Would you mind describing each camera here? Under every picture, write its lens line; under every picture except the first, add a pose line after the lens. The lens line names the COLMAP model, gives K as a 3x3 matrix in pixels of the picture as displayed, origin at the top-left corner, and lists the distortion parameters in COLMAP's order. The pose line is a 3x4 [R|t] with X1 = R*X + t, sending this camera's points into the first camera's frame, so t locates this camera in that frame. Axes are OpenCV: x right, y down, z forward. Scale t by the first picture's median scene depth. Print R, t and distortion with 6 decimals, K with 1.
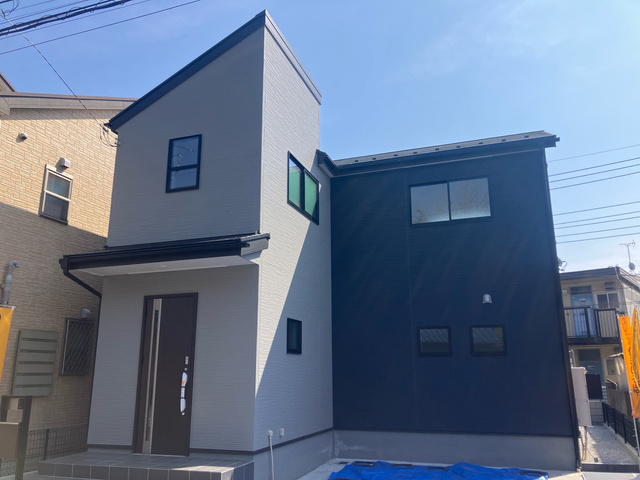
lens RADIAL K [[523.9, 0, 320.0], [0, 523.9, 240.0], [0, 0, 1]] dist [0.013156, 0.008680]
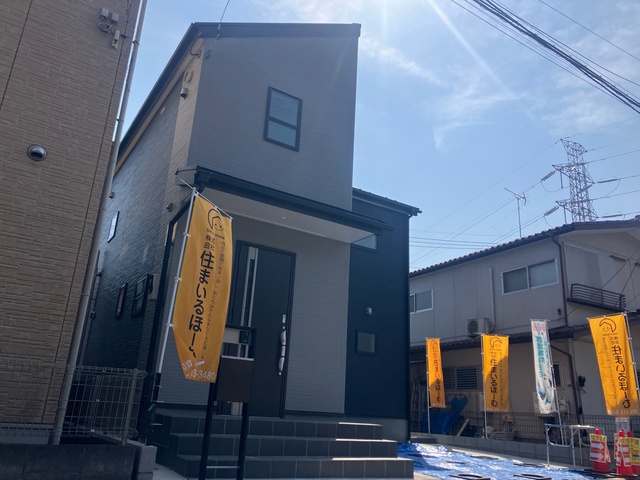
lens RADIAL K [[526.5, 0, 320.0], [0, 526.5, 240.0], [0, 0, 1]] dist [0.007931, 0.004370]
pose [[0.612315, 0.280750, 0.739087, -0.865892], [-0.245724, 0.956109, -0.159612, 0.204773], [-0.751459, -0.083879, 0.654427, 0.289797]]
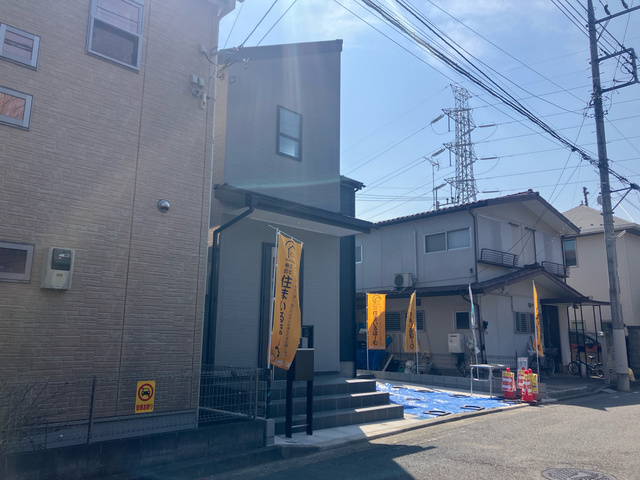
lens RADIAL K [[523.9, 0, 320.0], [0, 523.9, 240.0], [0, 0, 1]] dist [0.013156, 0.008680]
pose [[0.438527, 0.173504, 0.881811, -1.188844], [-0.230081, 0.970163, -0.076468, 0.151196], [-0.868767, -0.169355, 0.465362, 0.364934]]
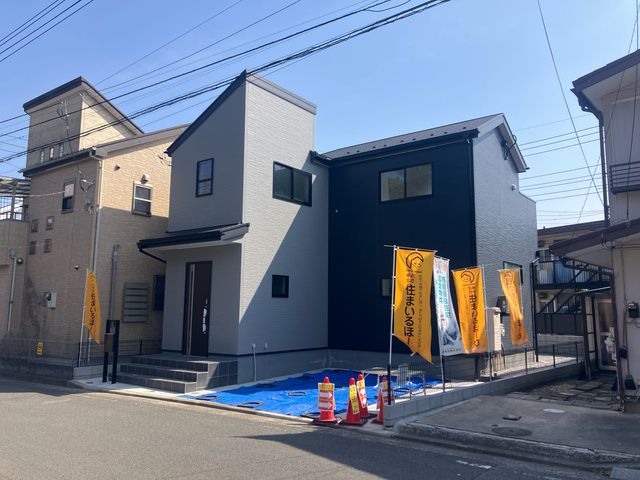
lens RADIAL K [[514.5, 0, 321.1], [0, 514.5, 232.7], [0, 0, 1]] dist [0.099415, -0.229975]
pose [[0.952956, -0.033542, -0.301248, 0.524509], [0.064075, 0.993691, 0.092050, -0.101514], [0.296260, -0.107022, 0.949092, -0.373652]]
